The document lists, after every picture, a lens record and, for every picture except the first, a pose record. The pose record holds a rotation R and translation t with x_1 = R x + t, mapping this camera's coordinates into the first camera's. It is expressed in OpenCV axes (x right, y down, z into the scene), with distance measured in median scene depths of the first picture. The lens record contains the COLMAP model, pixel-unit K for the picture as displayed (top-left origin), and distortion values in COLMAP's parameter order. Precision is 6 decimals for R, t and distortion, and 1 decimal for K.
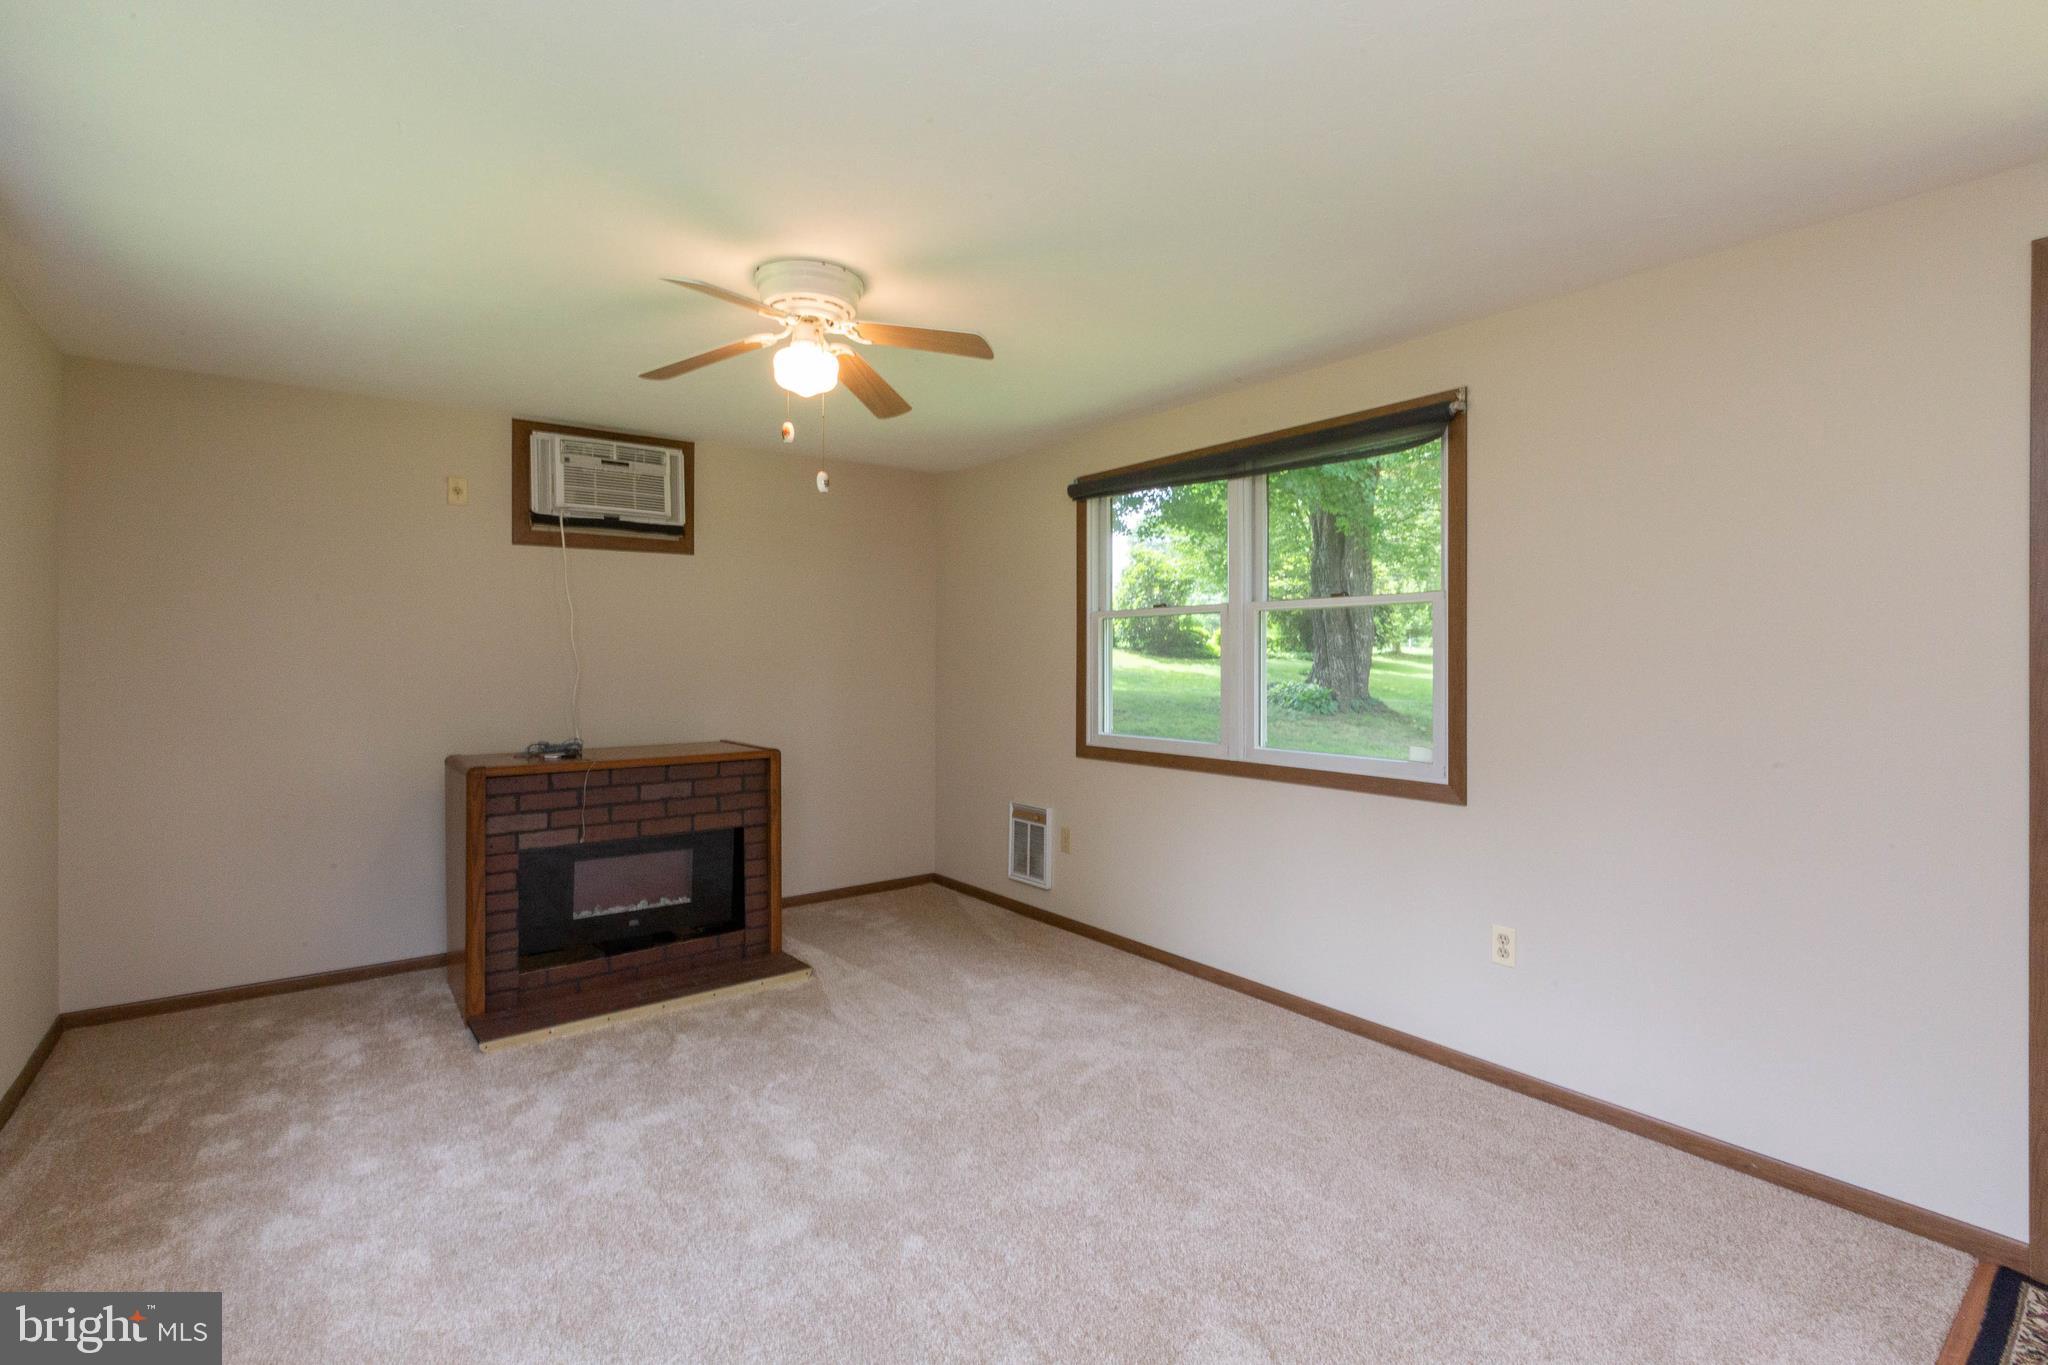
lens RADIAL K [[937.1, 0, 1034.3], [0, 937.1, 652.6], [0, 0, 1]] dist [-0.002145, -0.000639]
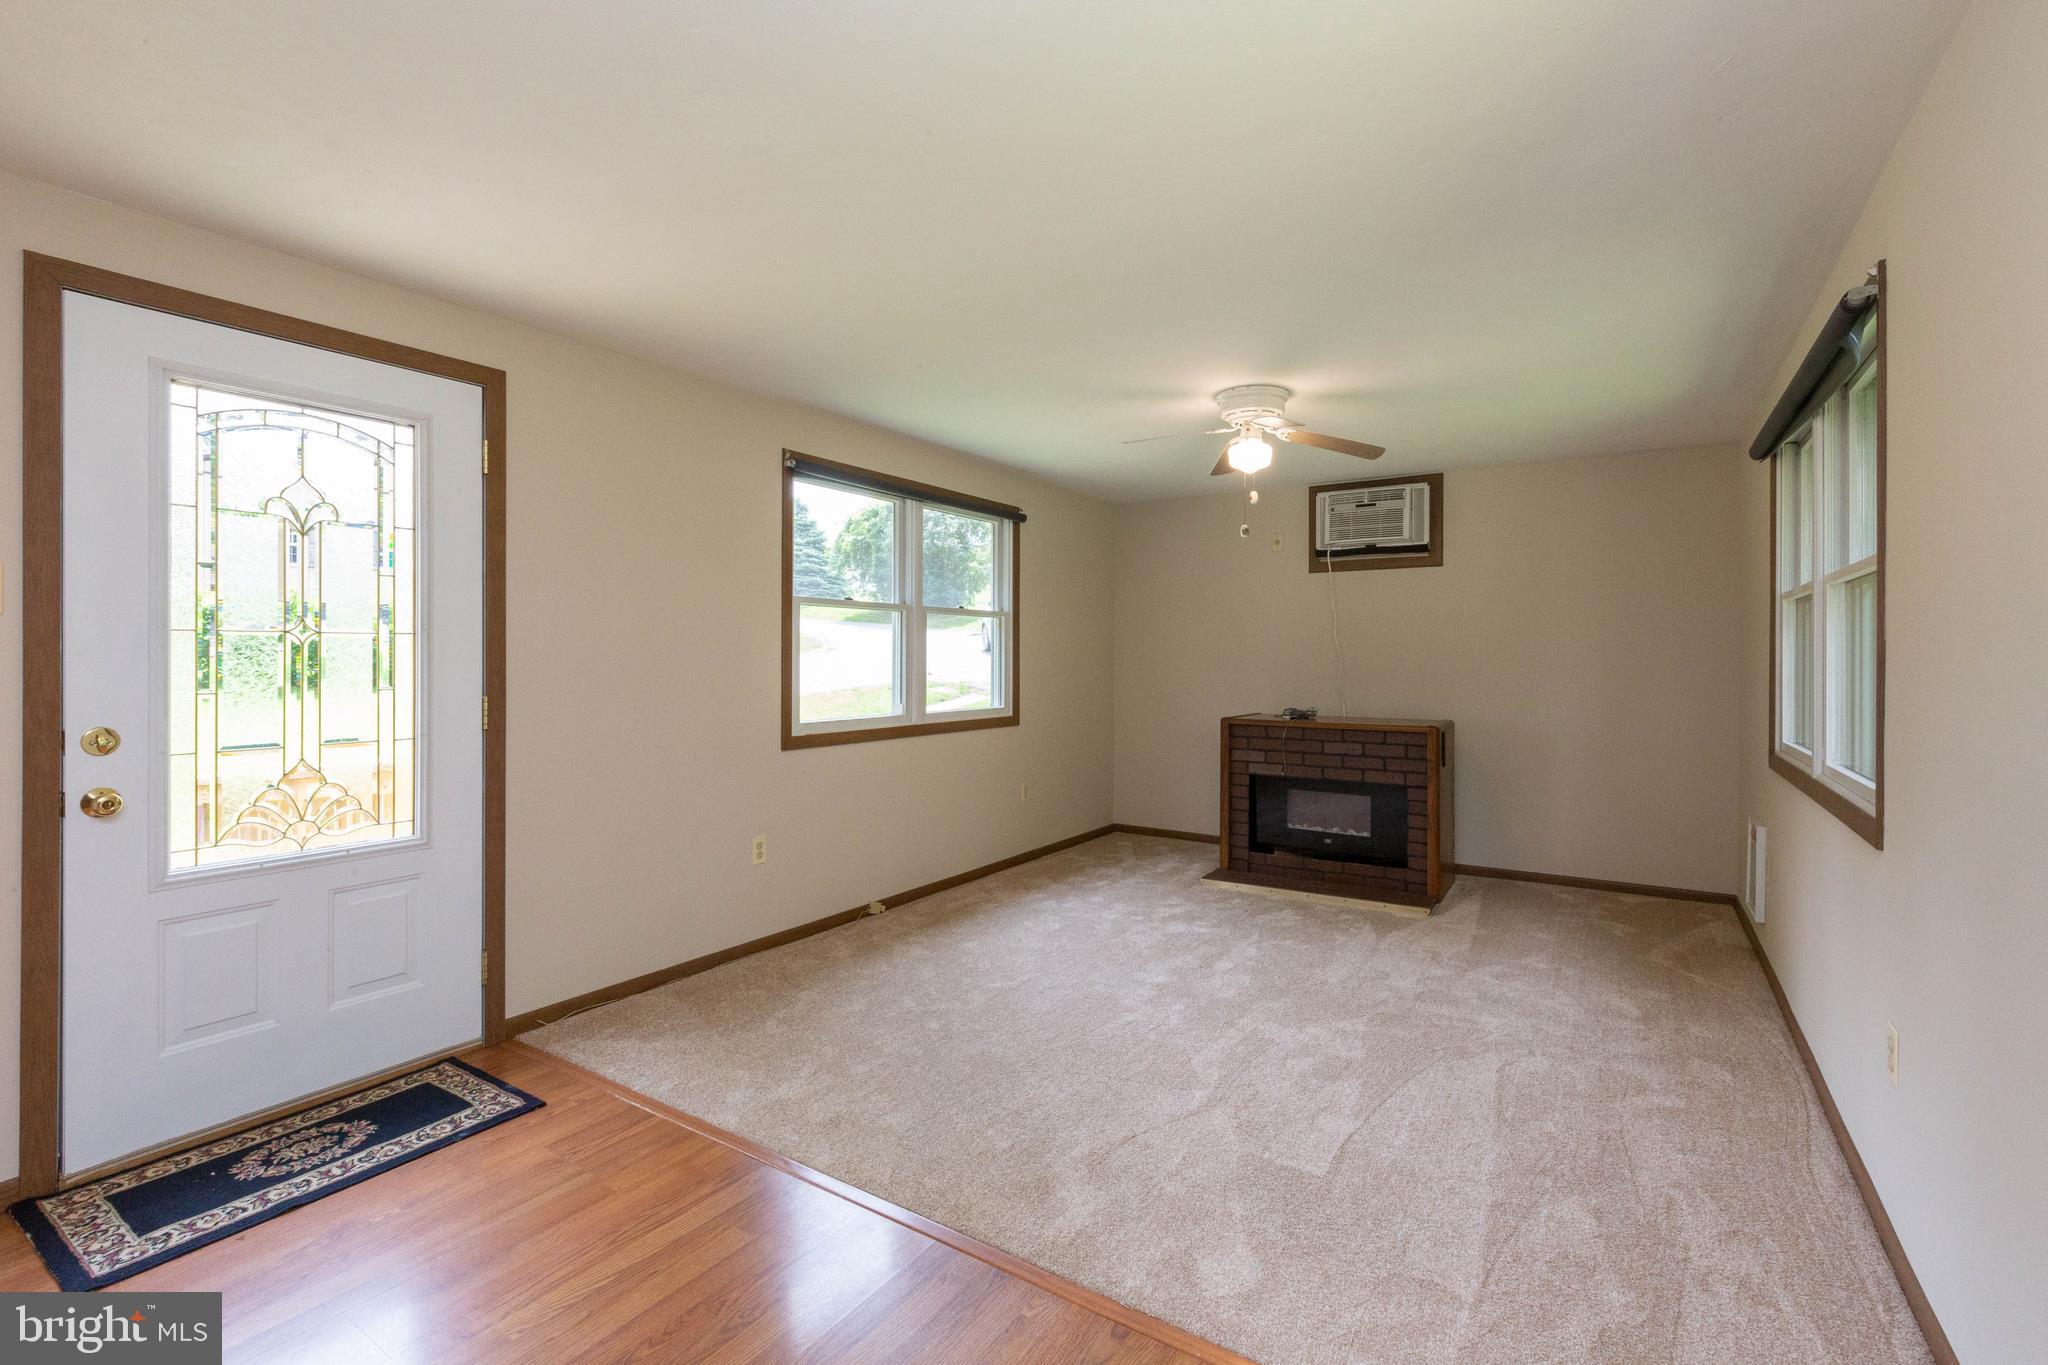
lens RADIAL K [[937.1, 0, 1034.3], [0, 937.1, 652.6], [0, 0, 1]] dist [-0.002145, -0.000639]
pose [[0.333248, -0.000681, -0.942839, 0.740603], [0.001398, 0.999999, -0.000228, 0.008243], [0.942838, -0.001242, 0.333249, 0.125501]]
